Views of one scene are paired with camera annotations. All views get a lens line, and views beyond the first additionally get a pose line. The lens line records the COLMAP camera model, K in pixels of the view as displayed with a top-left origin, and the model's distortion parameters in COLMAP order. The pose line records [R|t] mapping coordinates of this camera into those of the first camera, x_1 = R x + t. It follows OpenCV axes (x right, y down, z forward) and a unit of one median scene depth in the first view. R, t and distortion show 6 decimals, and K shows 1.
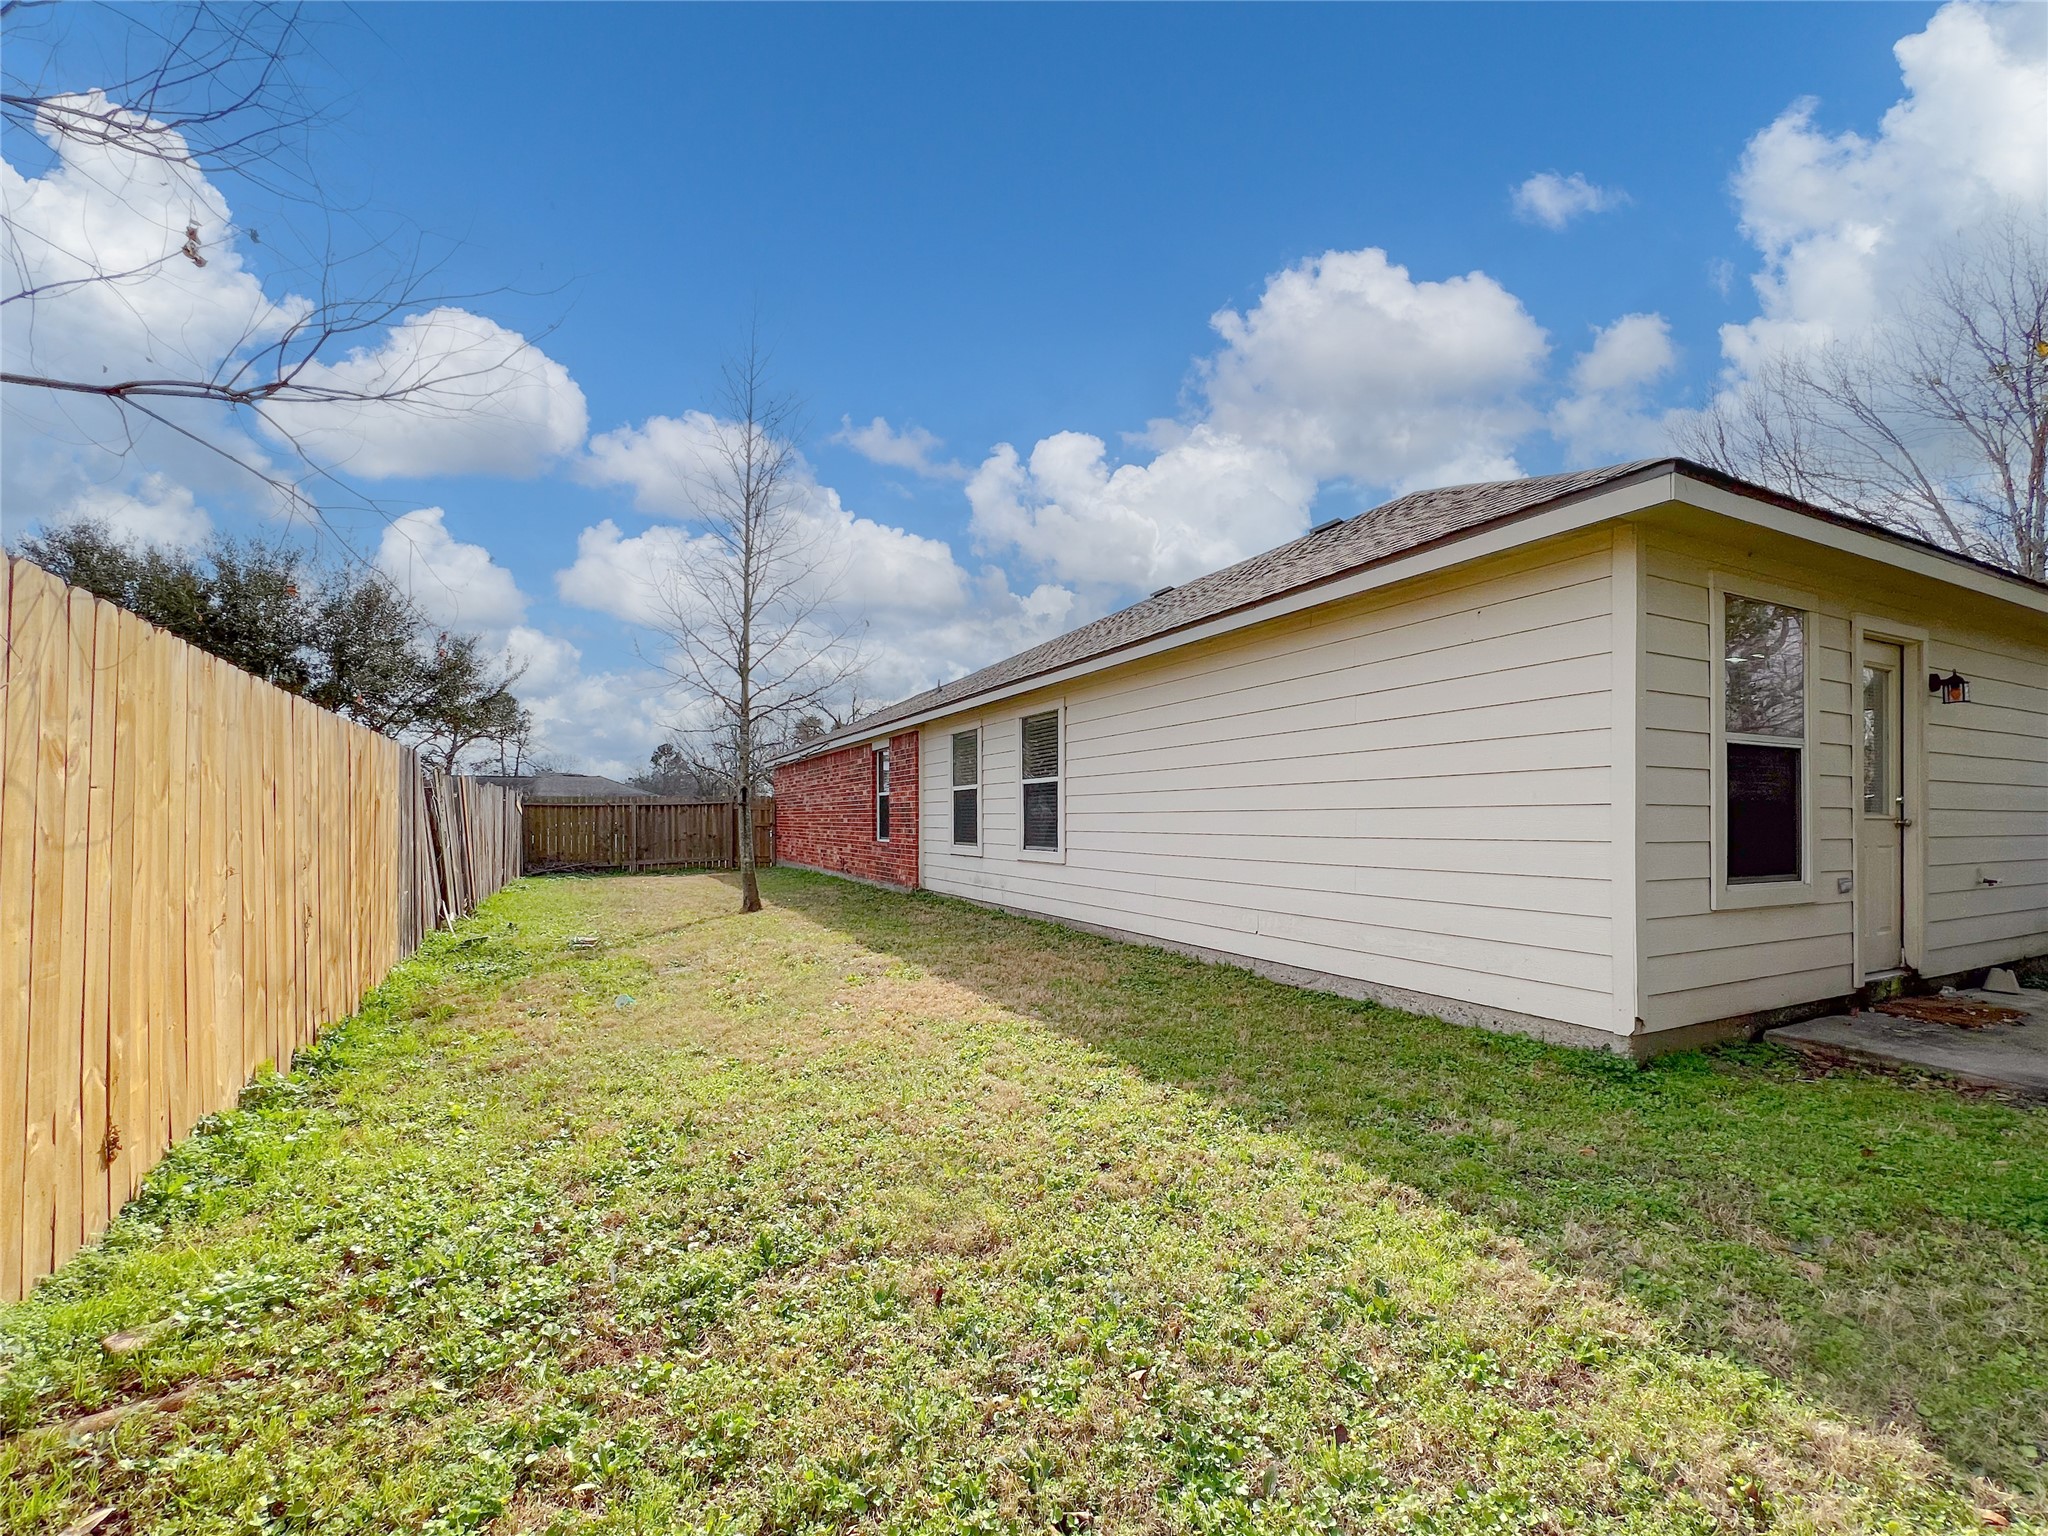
lens RADIAL K [[847.7, 0, 1009.5], [0, 847.7, 818.3], [0, 0, 1]] dist [-0.000488, 0.000040]
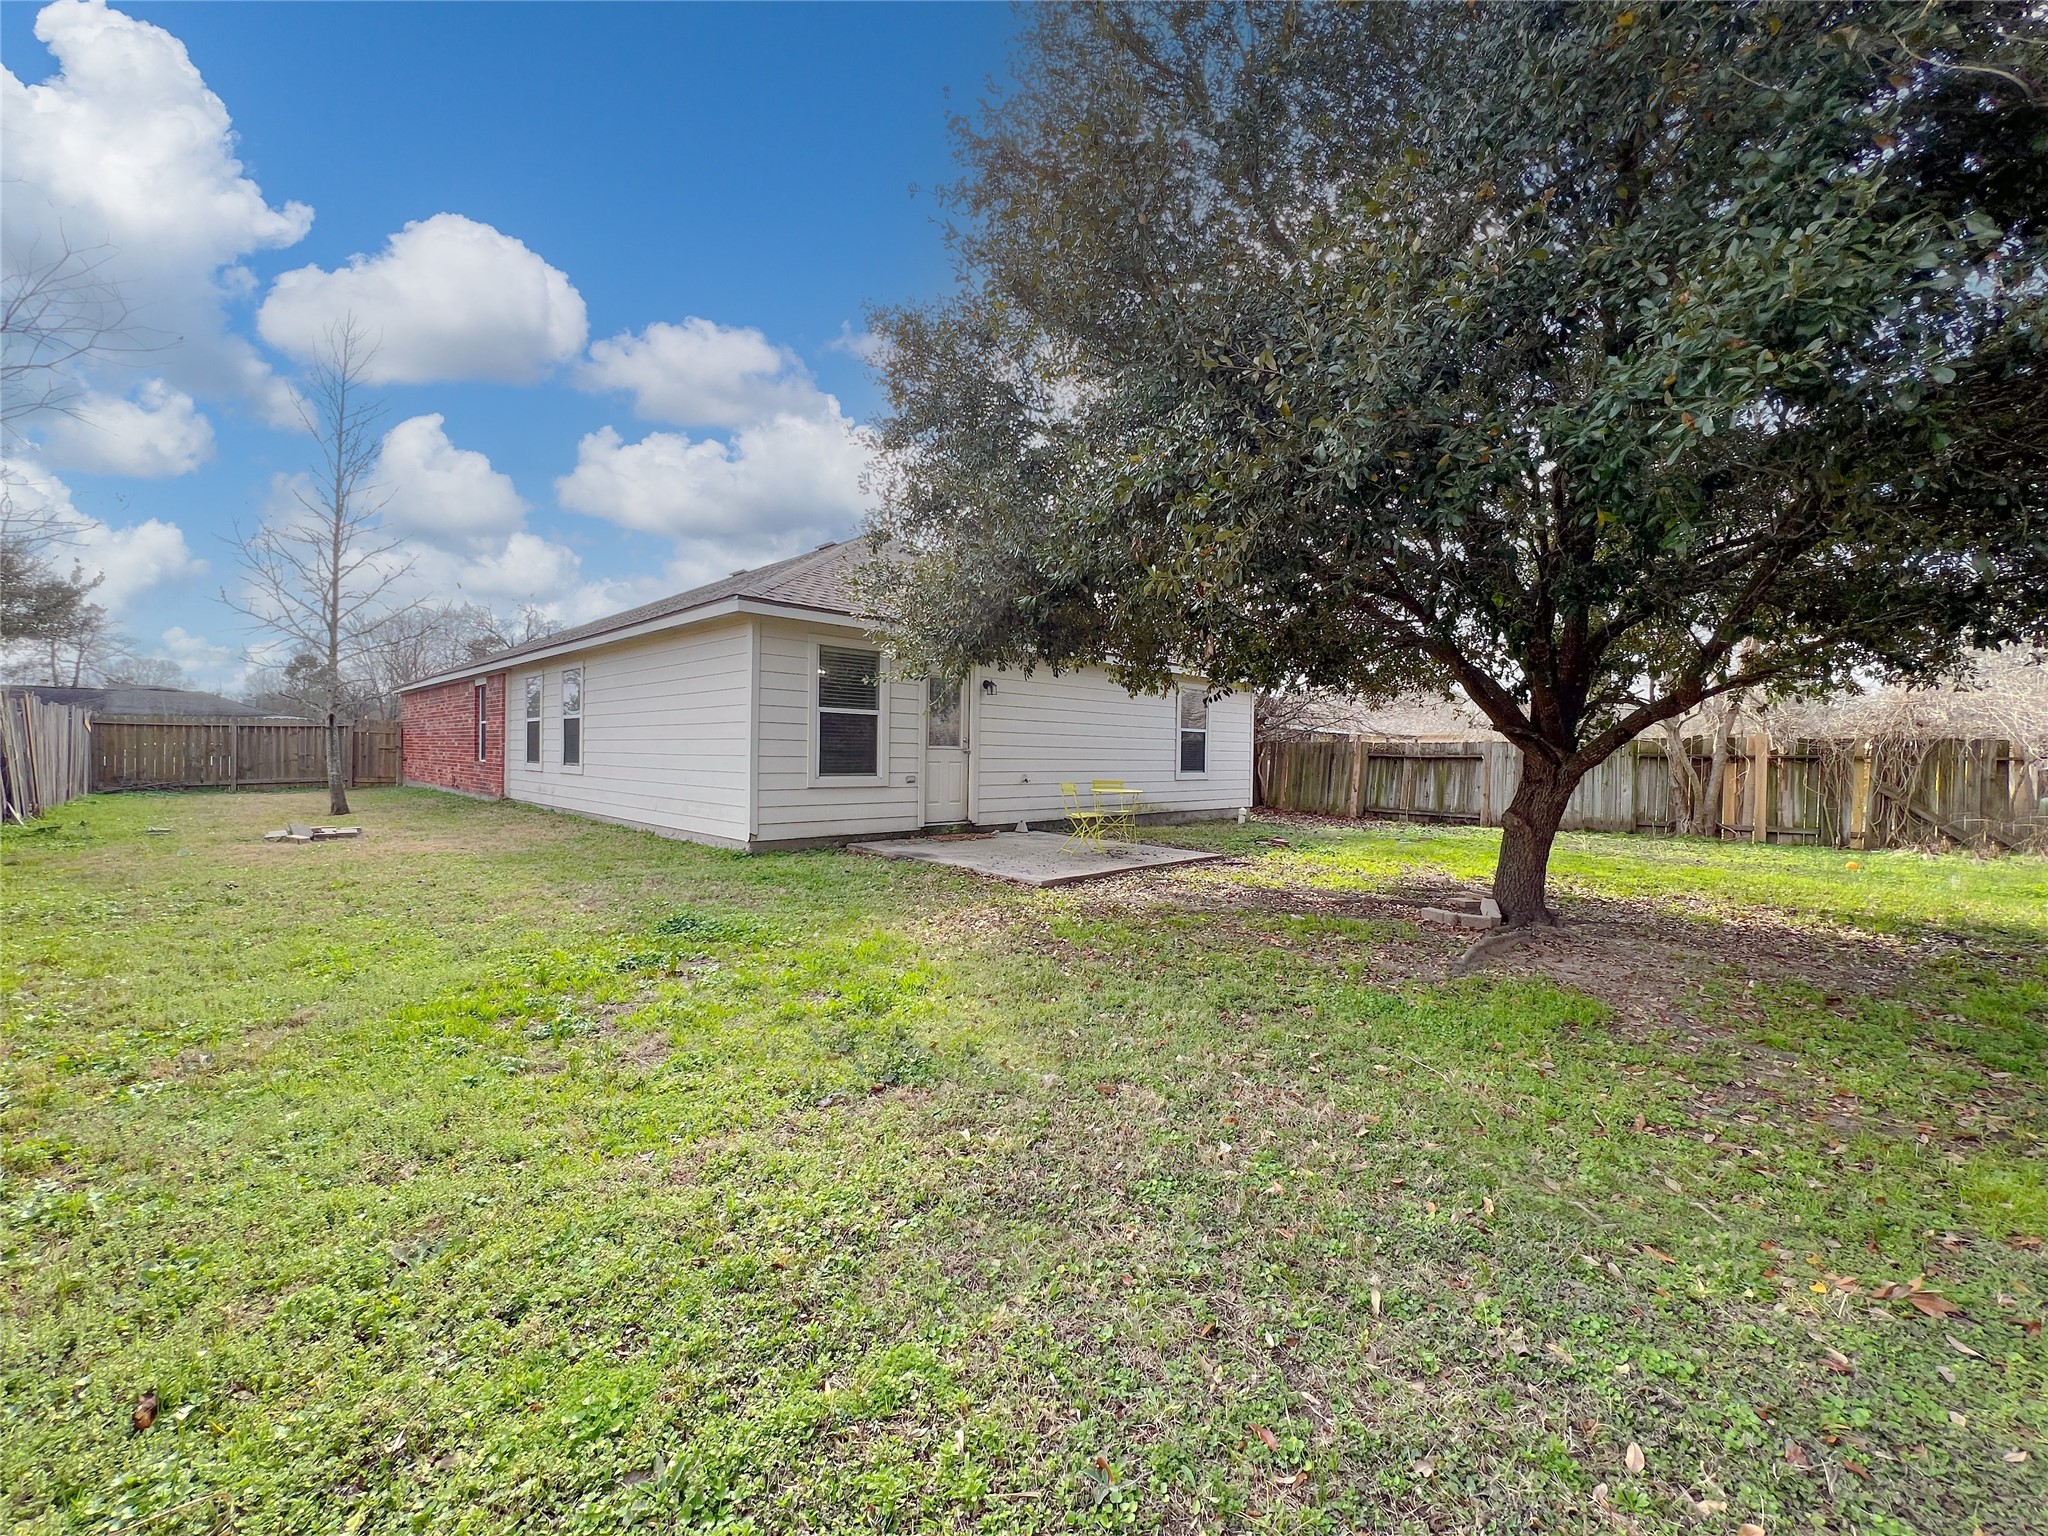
lens RADIAL K [[818.5, 0, 1020.3], [0, 818.5, 760.9], [0, 0, 1]] dist [0.000317, 0.000114]
pose [[0.945846, 0.011344, 0.324416, 0.523957], [-0.015545, 0.999825, 0.010361, 0.006680], [-0.324242, -0.014843, 0.945858, -0.948431]]
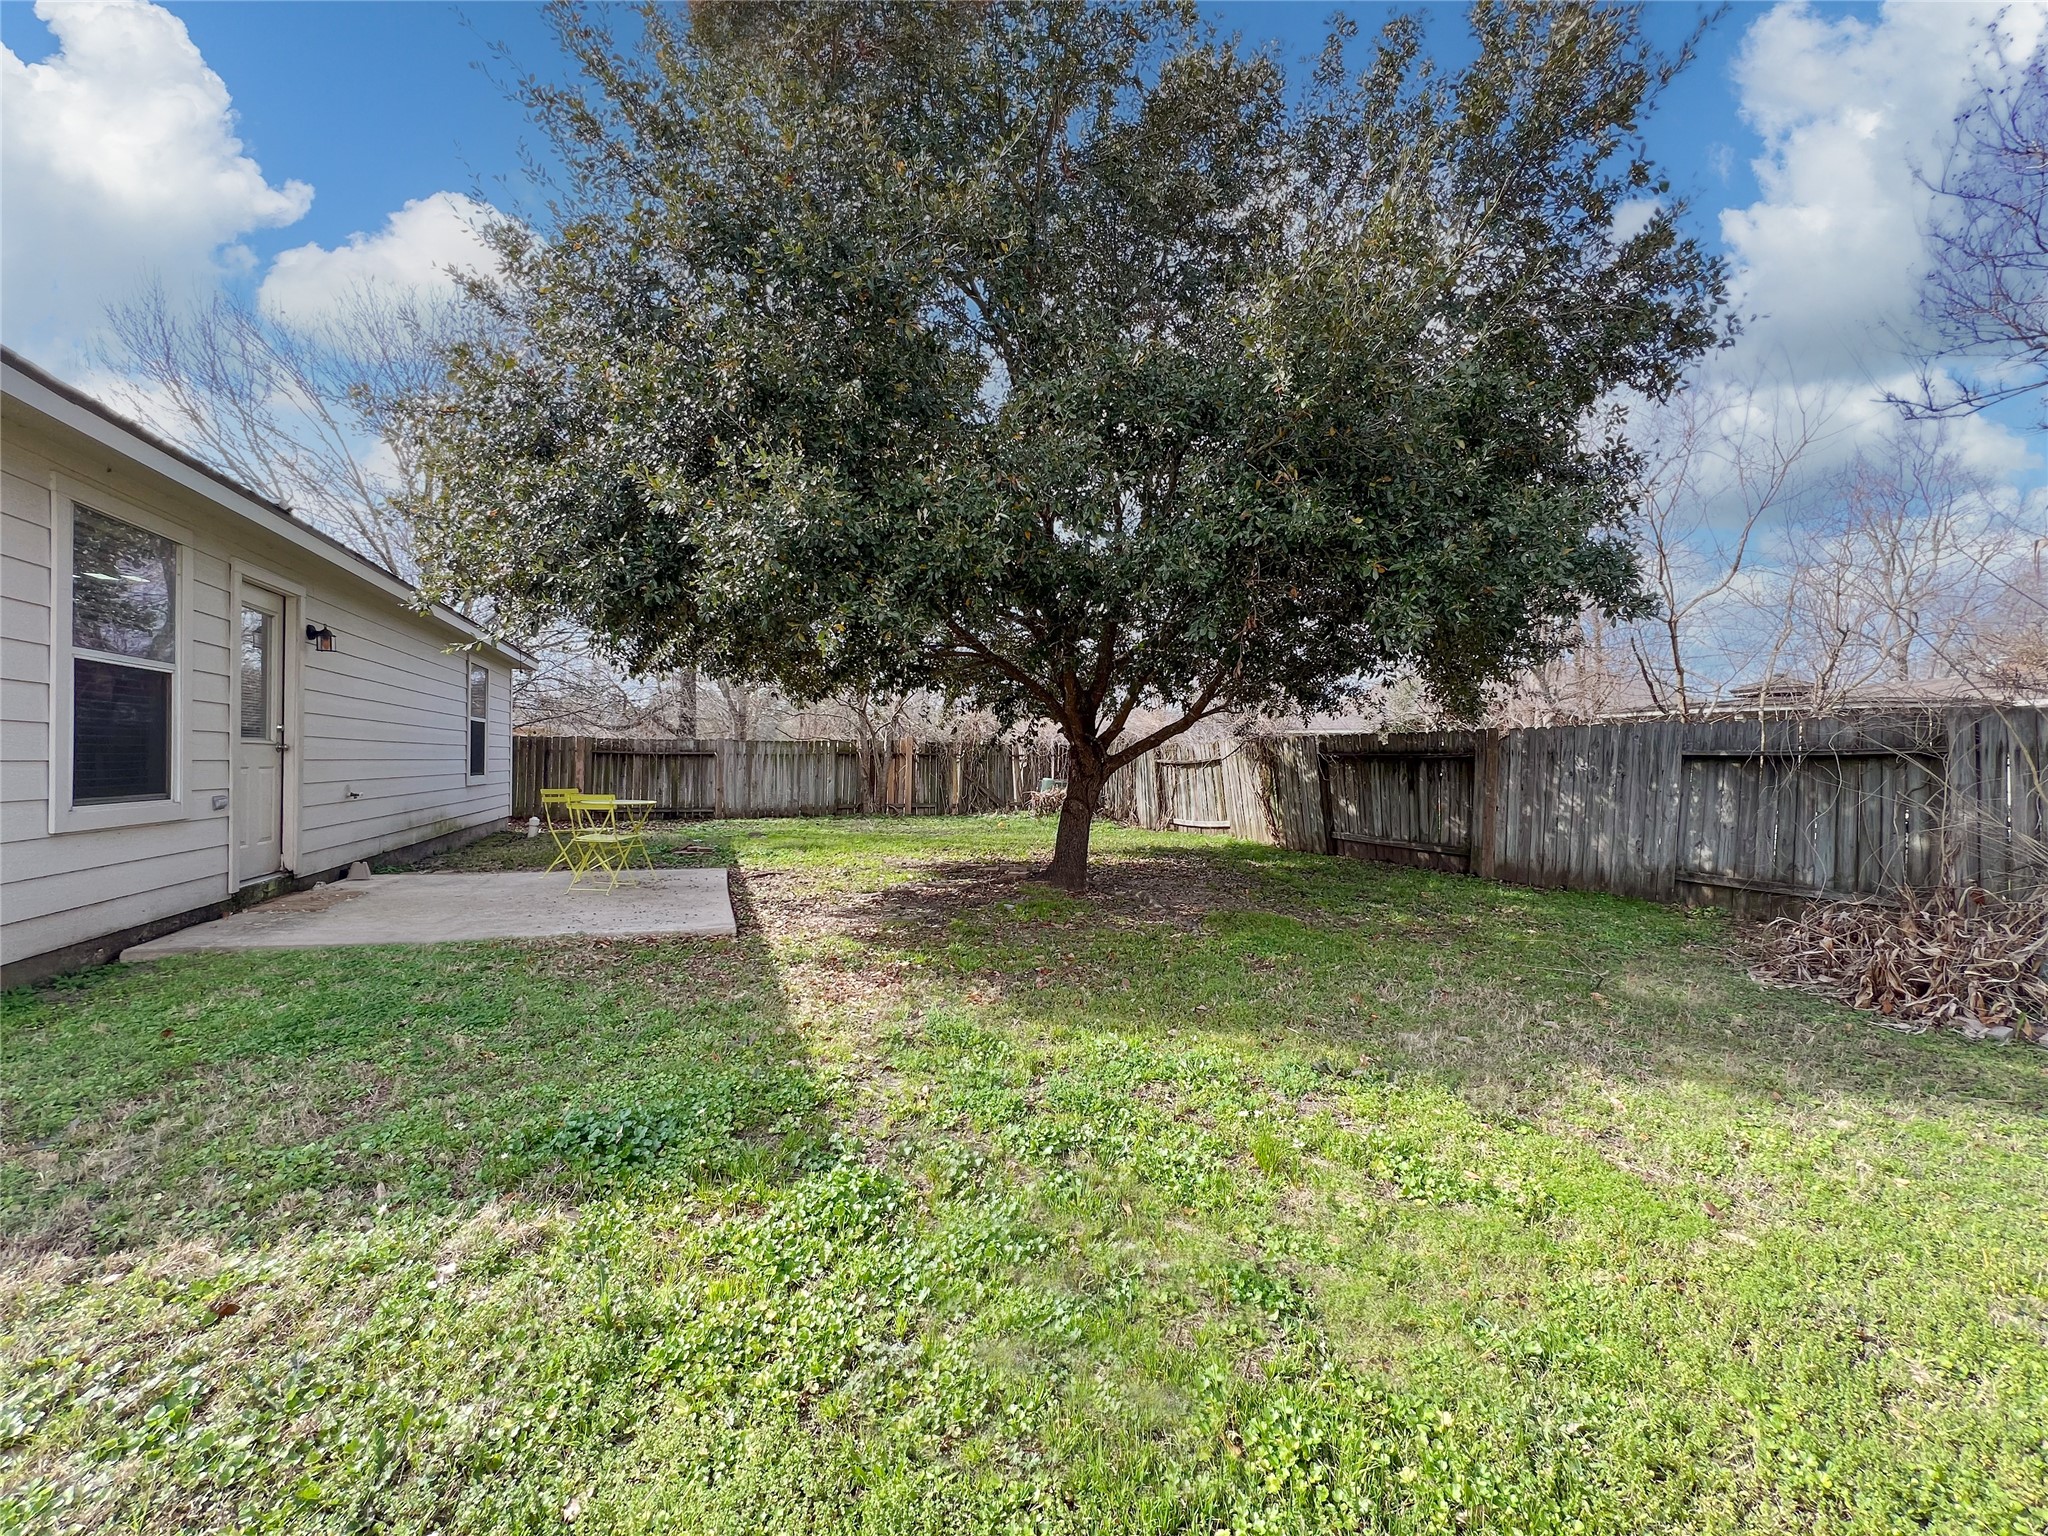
lens RADIAL K [[818.5, 0, 1020.3], [0, 818.5, 760.9], [0, 0, 1]] dist [0.000317, 0.000114]
pose [[0.092130, 0.002436, 0.995744, 0.018455], [-0.015546, 0.999879, -0.001008, 0.009101], [-0.995626, -0.015387, 0.092157, -0.123044]]
